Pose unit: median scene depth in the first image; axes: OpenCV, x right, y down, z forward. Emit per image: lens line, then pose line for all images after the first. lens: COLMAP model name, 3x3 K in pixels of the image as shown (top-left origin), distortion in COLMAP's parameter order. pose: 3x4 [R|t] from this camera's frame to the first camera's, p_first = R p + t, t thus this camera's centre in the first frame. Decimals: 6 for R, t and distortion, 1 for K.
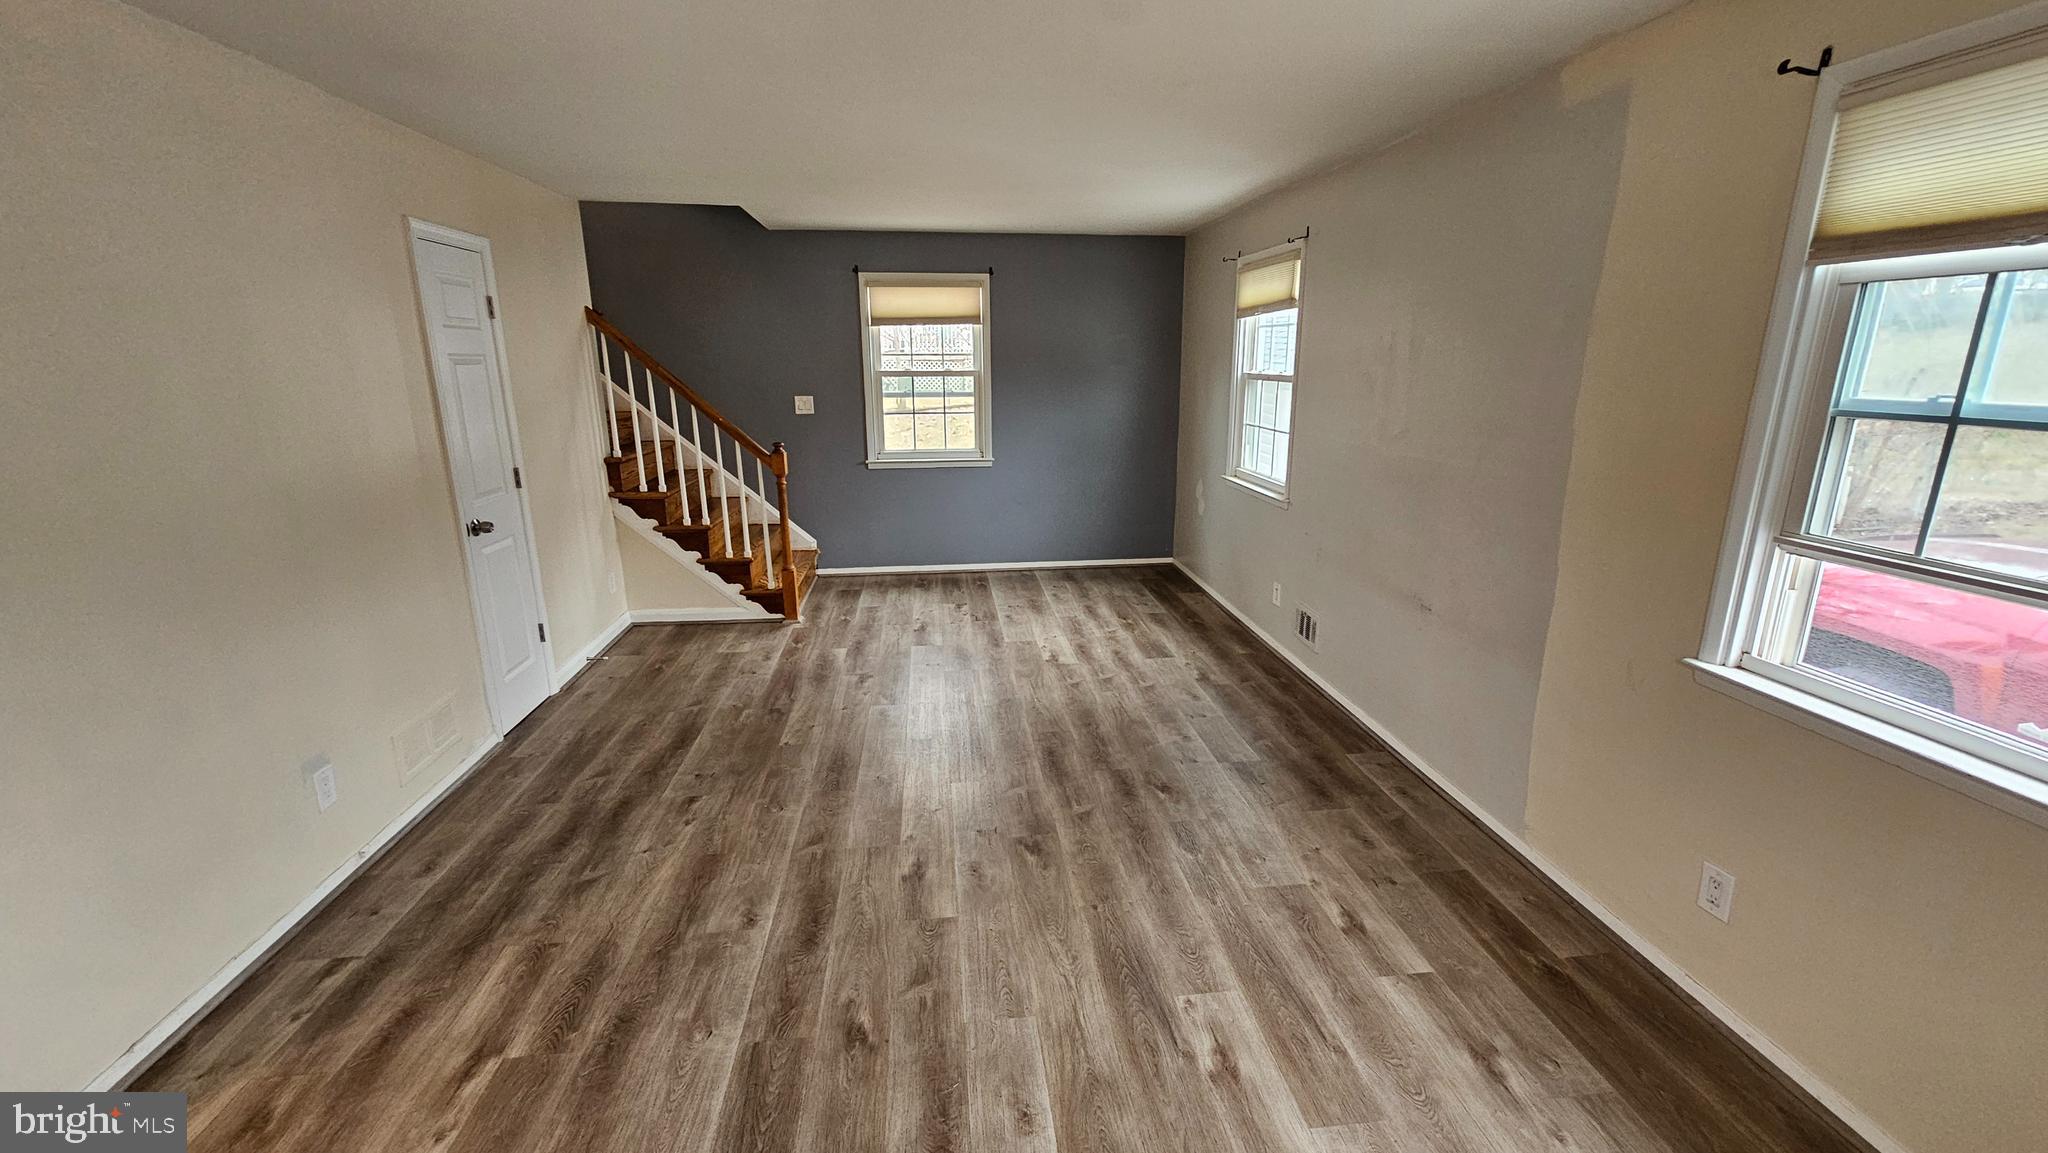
lens RADIAL K [[833.9, 0, 1029.3], [0, 833.9, 575.7], [0, 0, 1]] dist [0.000575, -0.000827]
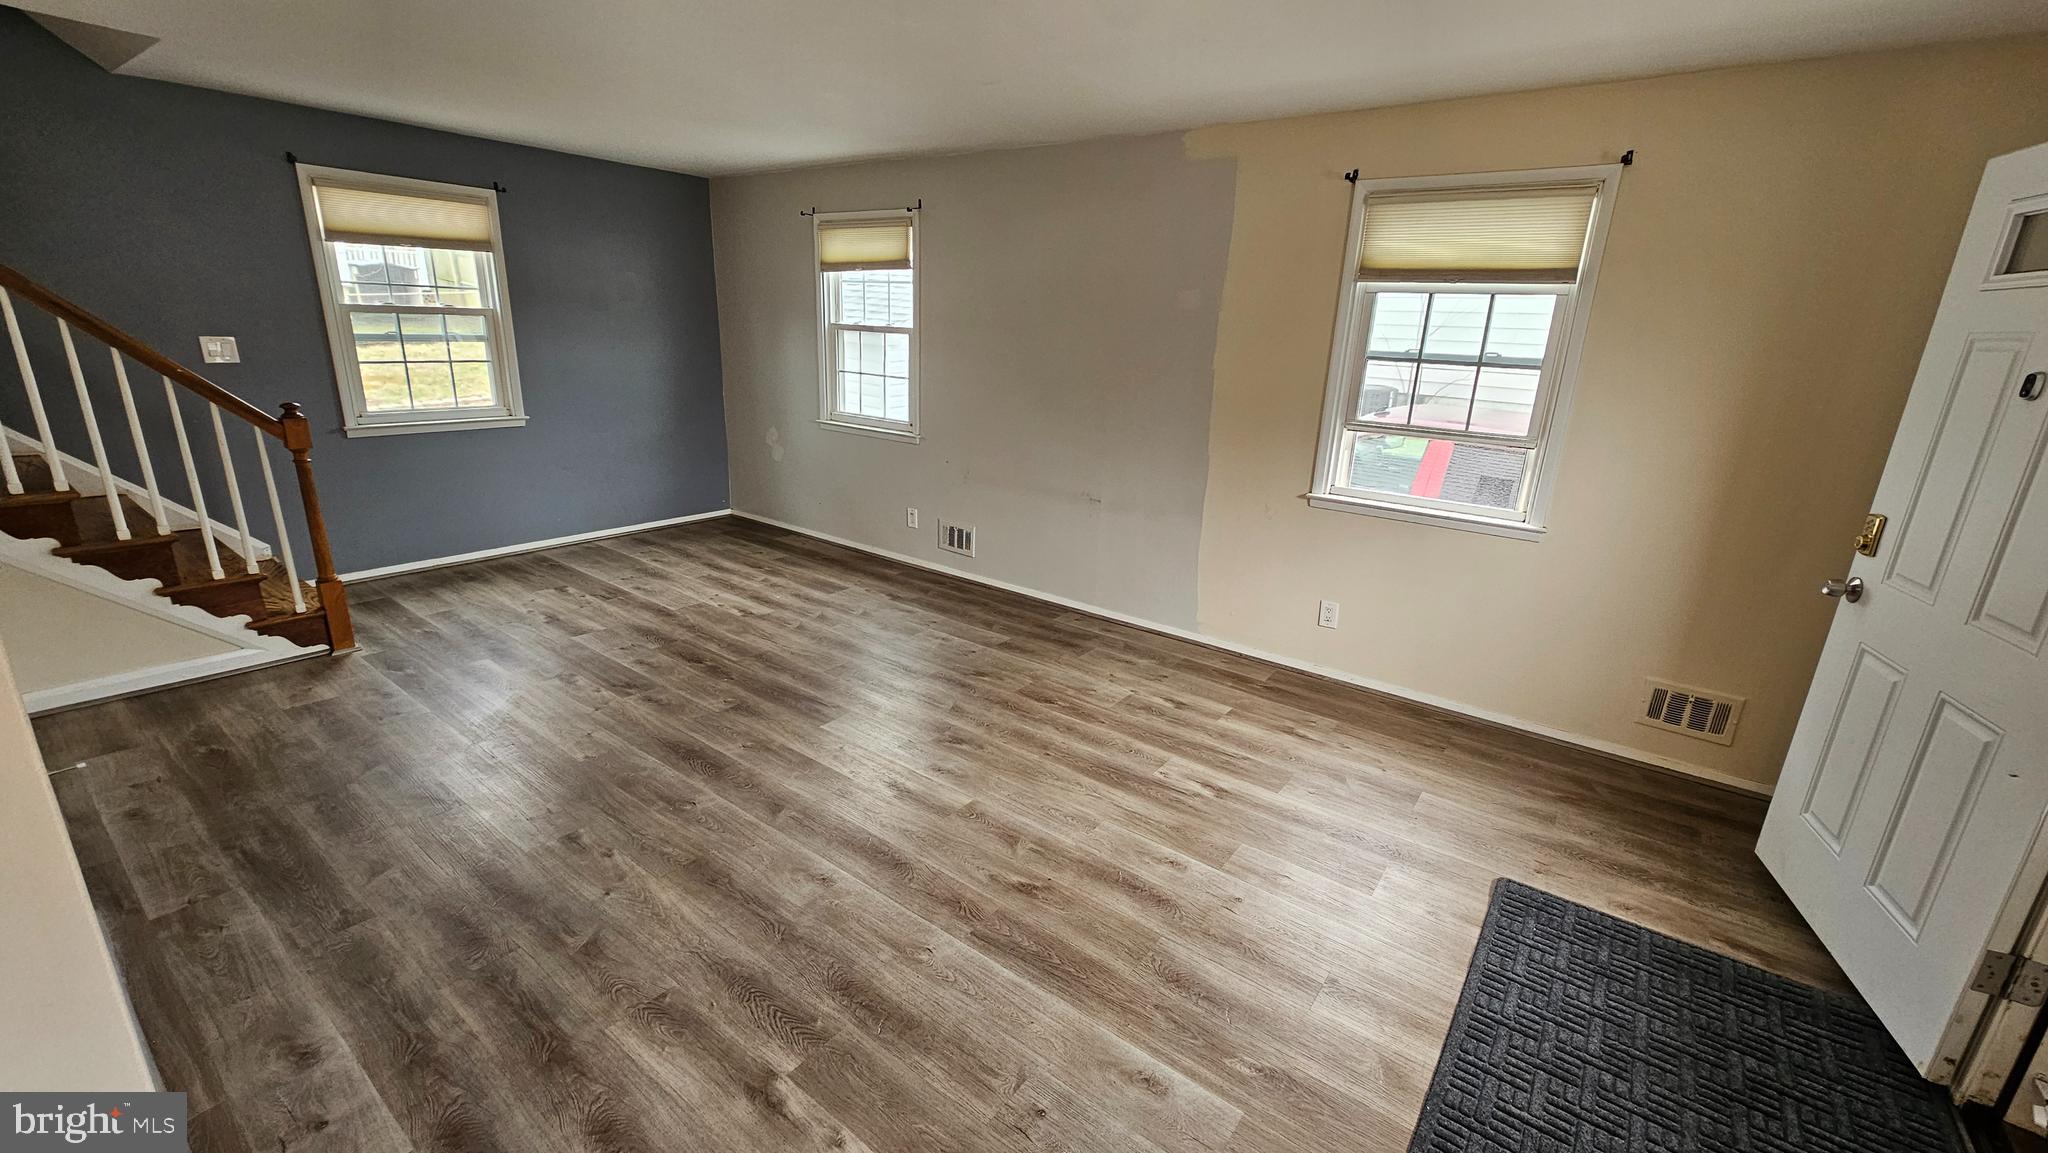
lens RADIAL K [[833.9, 0, 1032.3], [0, 833.9, 571.2], [0, 0, 1]] dist [0.000575, -0.000827]
pose [[0.685129, -0.178122, 0.706308, -0.476569], [0.142723, 0.983673, 0.109626, -0.009563], [-0.714303, 0.025699, 0.699364, 0.078420]]
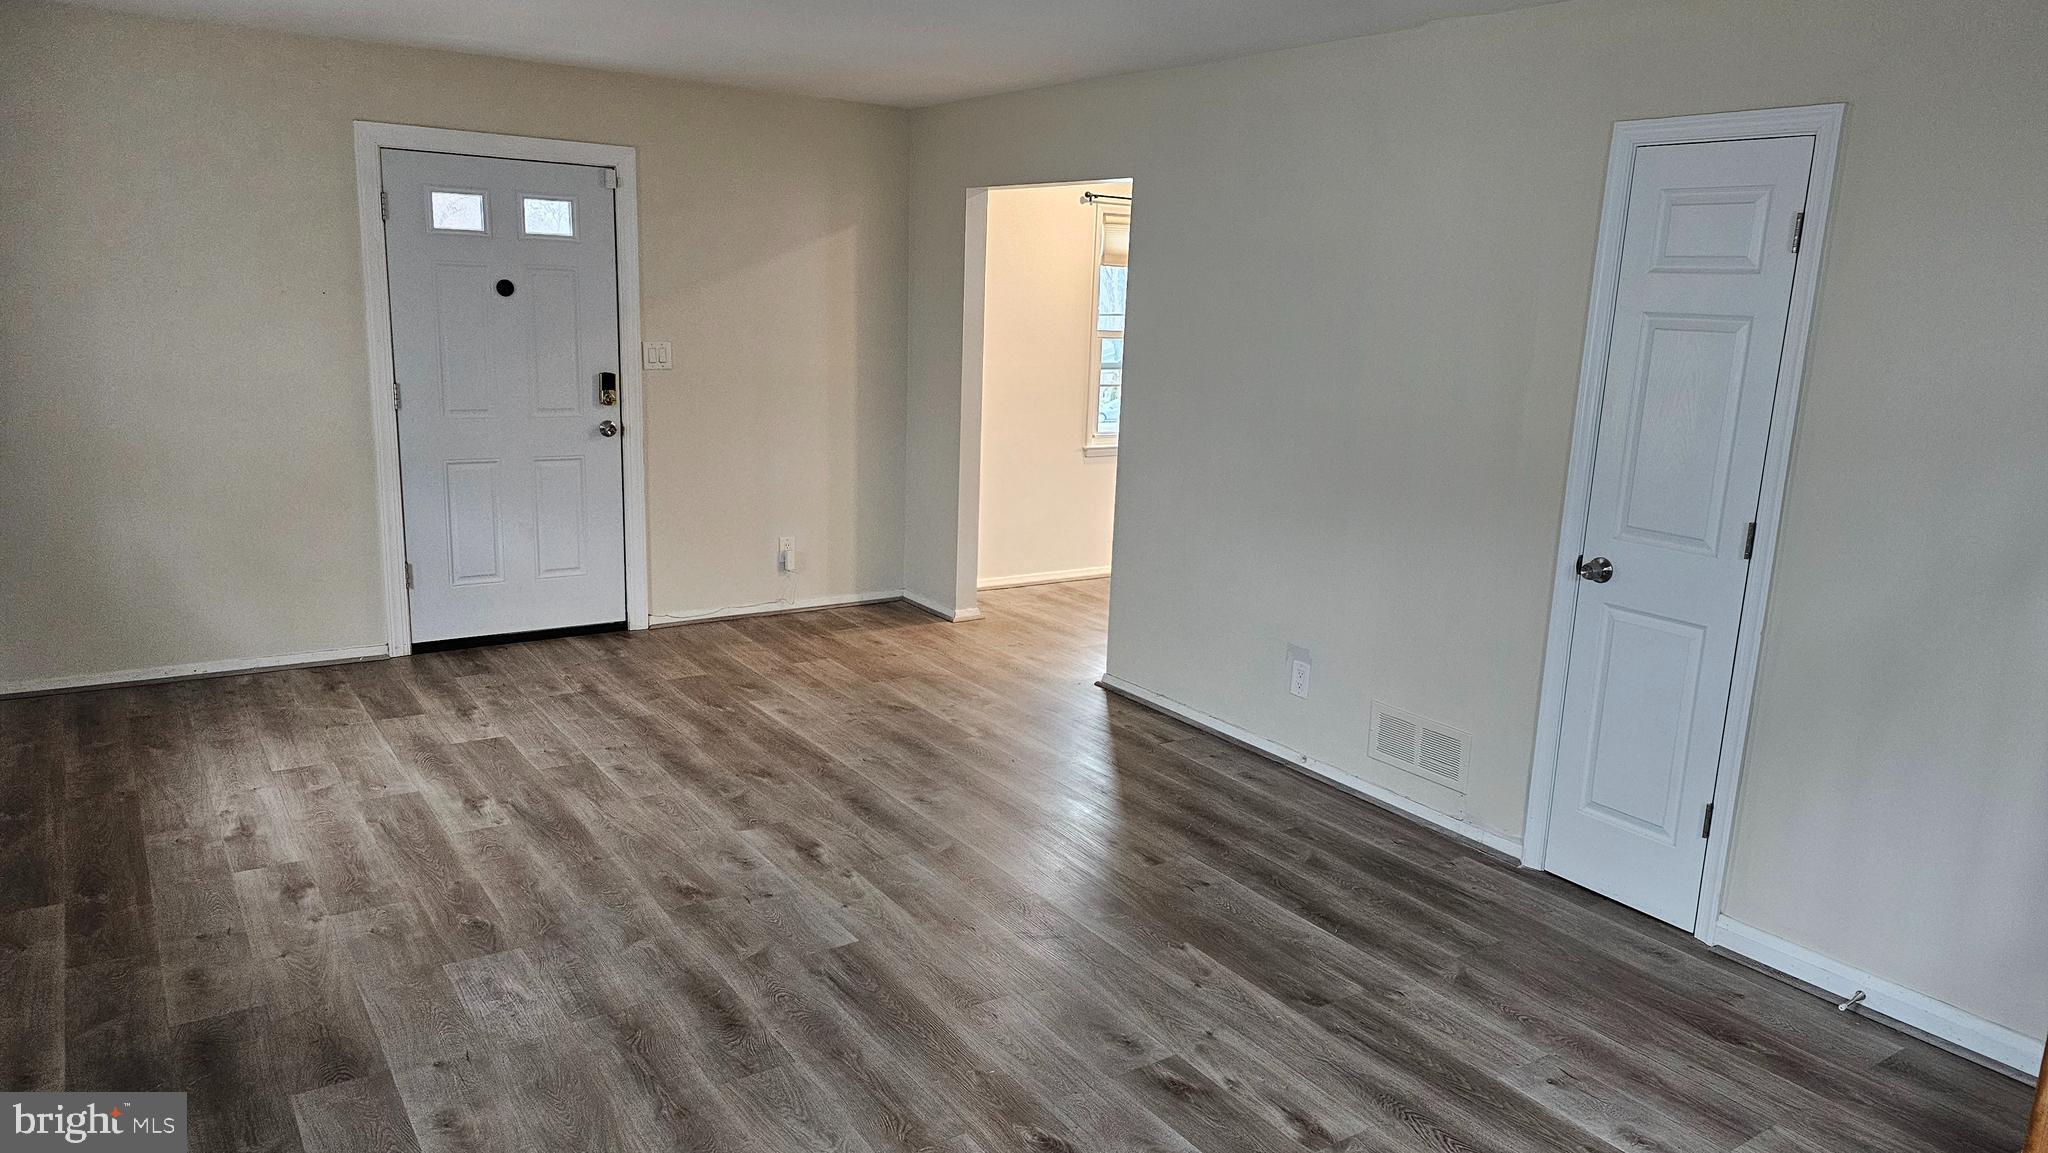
lens RADIAL K [[1371.4, 0, 1025.1], [0, 1371.4, 570.3], [0, 0, 1]] dist [0.058525, -0.043843]
pose [[-0.889368, 0.064198, -0.452663, 0.204378], [-0.148279, 0.896071, 0.418414, -0.378751], [0.432479, 0.439244, -0.787417, 1.406472]]
